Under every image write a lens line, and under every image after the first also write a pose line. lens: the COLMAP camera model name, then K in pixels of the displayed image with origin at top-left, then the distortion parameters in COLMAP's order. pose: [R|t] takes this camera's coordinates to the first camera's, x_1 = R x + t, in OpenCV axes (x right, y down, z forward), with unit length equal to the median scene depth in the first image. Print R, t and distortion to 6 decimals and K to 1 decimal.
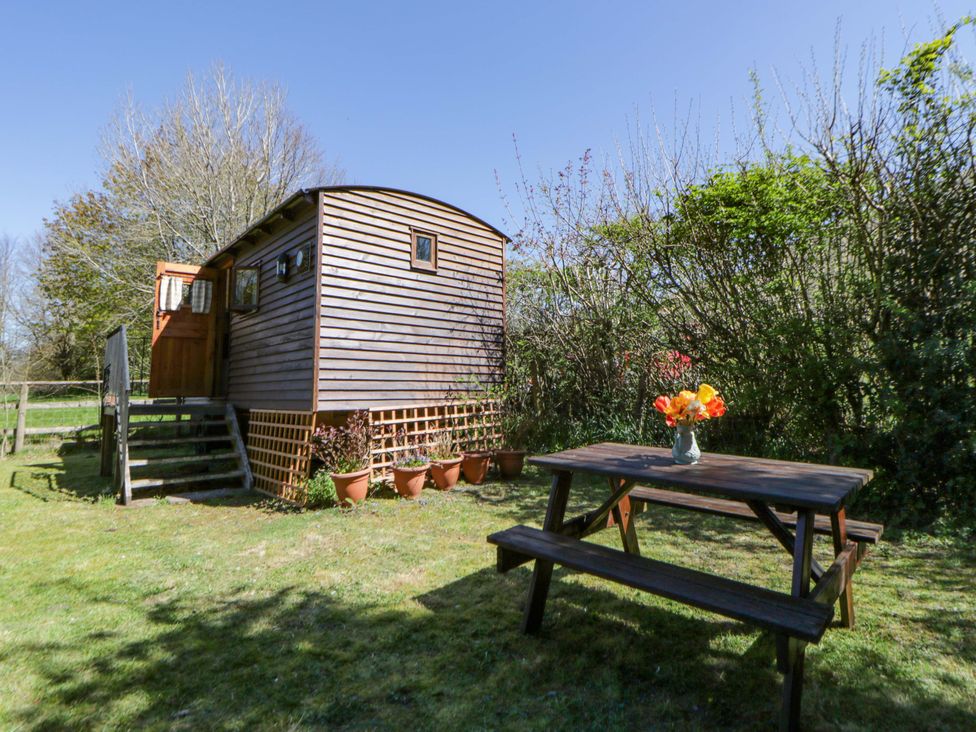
lens RADIAL K [[502.4, 0, 481.5], [0, 502.4, 360.8], [0, 0, 1]] dist [-0.003892, -0.002564]
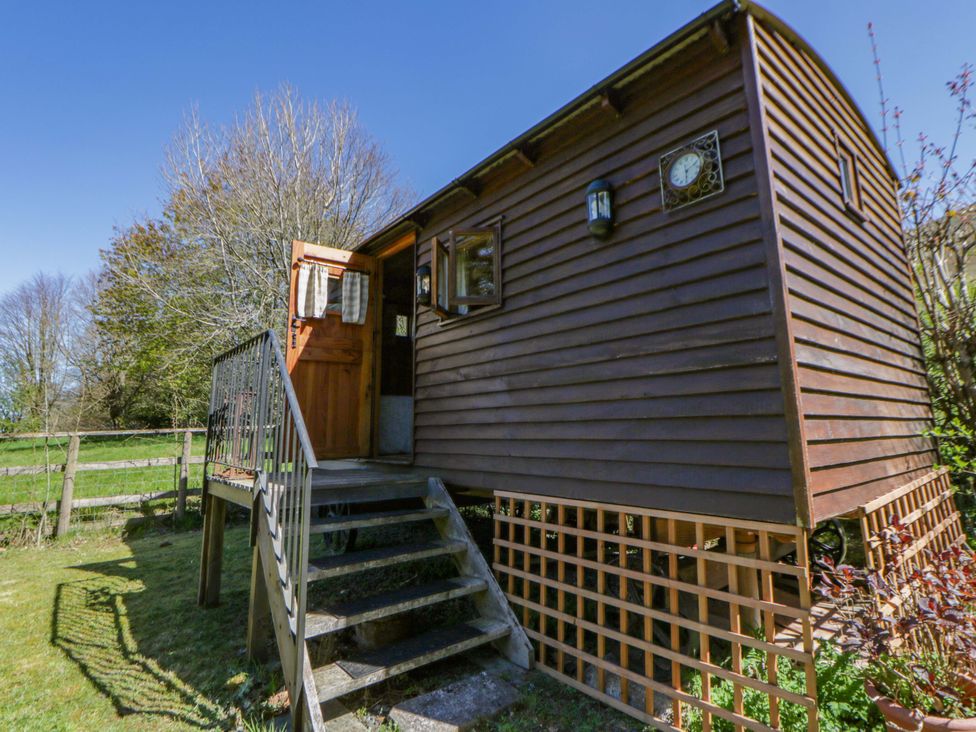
lens RADIAL K [[502.4, 0, 494.9], [0, 502.4, 365.3], [0, 0, 1]] dist [-0.003892, -0.002564]
pose [[0.999129, -0.011118, -0.040211, -0.303808], [0.008446, 0.997782, -0.066036, 0.000006], [0.040856, 0.065639, 0.997007, 0.325625]]
